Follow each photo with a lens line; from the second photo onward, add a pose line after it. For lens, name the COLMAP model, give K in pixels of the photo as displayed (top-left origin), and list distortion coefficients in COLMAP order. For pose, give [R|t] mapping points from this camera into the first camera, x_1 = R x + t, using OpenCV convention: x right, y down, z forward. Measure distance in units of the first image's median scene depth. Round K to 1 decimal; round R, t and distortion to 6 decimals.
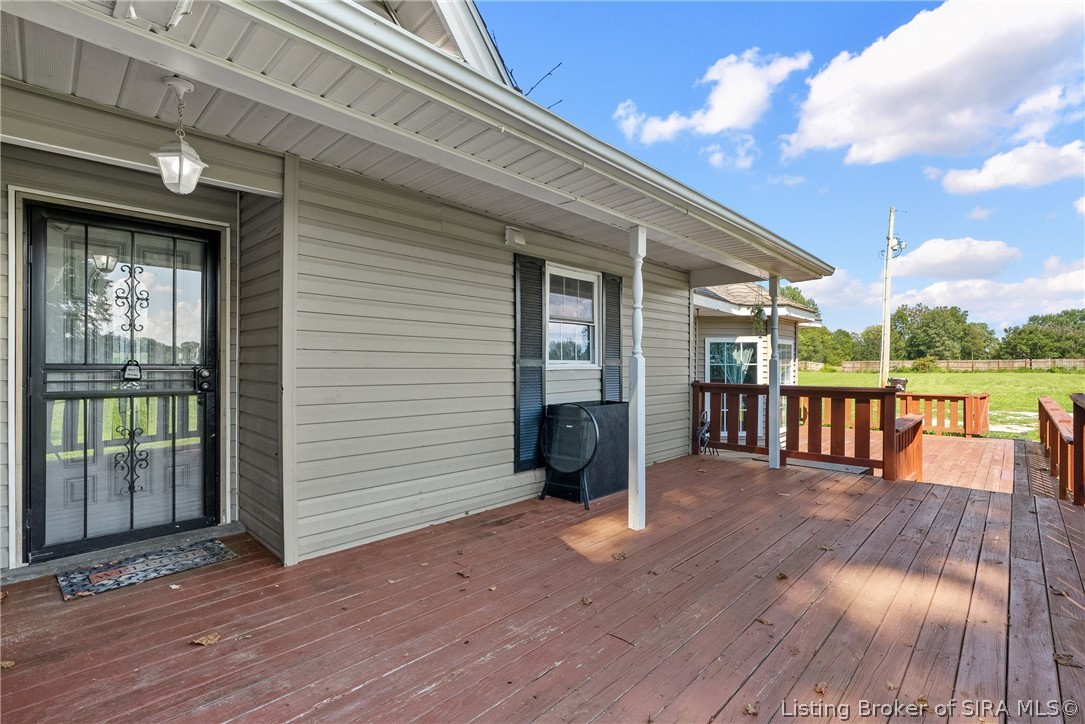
lens RADIAL K [[490.8, 0, 545.4], [0, 490.8, 365.3], [0, 0, 1]] dist [-0.000781, 0.000396]
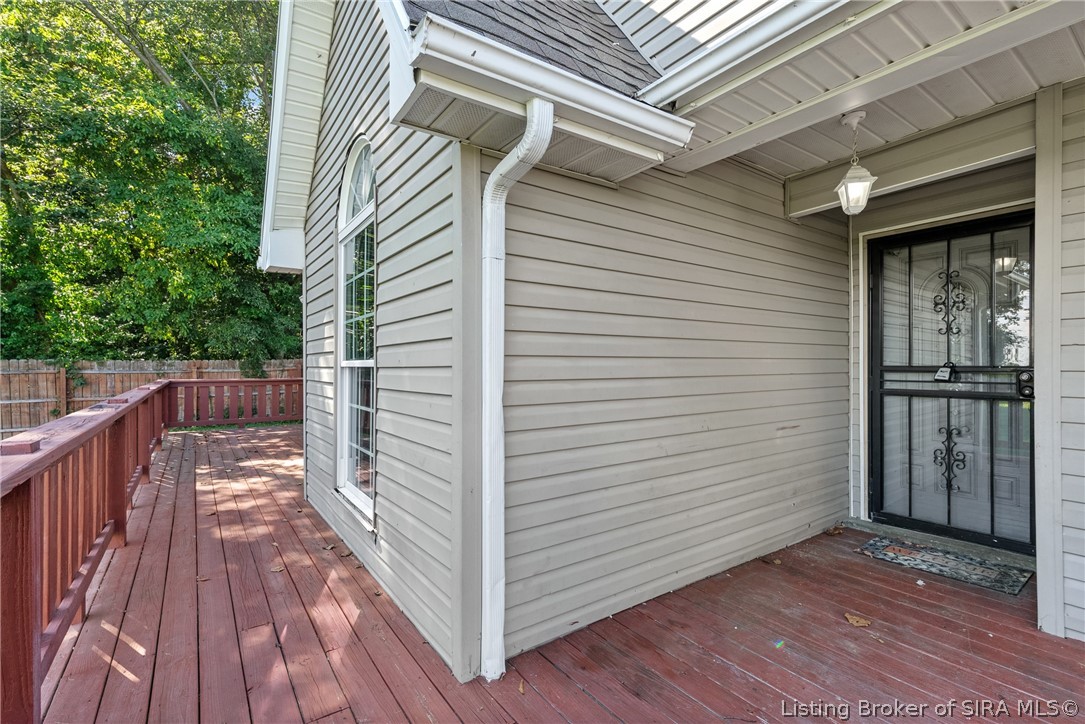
lens RADIAL K [[490.8, 0, 545.4], [0, 490.8, 365.3], [0, 0, 1]] dist [-0.000781, 0.000396]
pose [[-0.183692, -0.002524, -0.982981, 0.373189], [0.000506, 0.999996, -0.002662, -0.001941], [0.982984, -0.000986, -0.183690, 0.388169]]
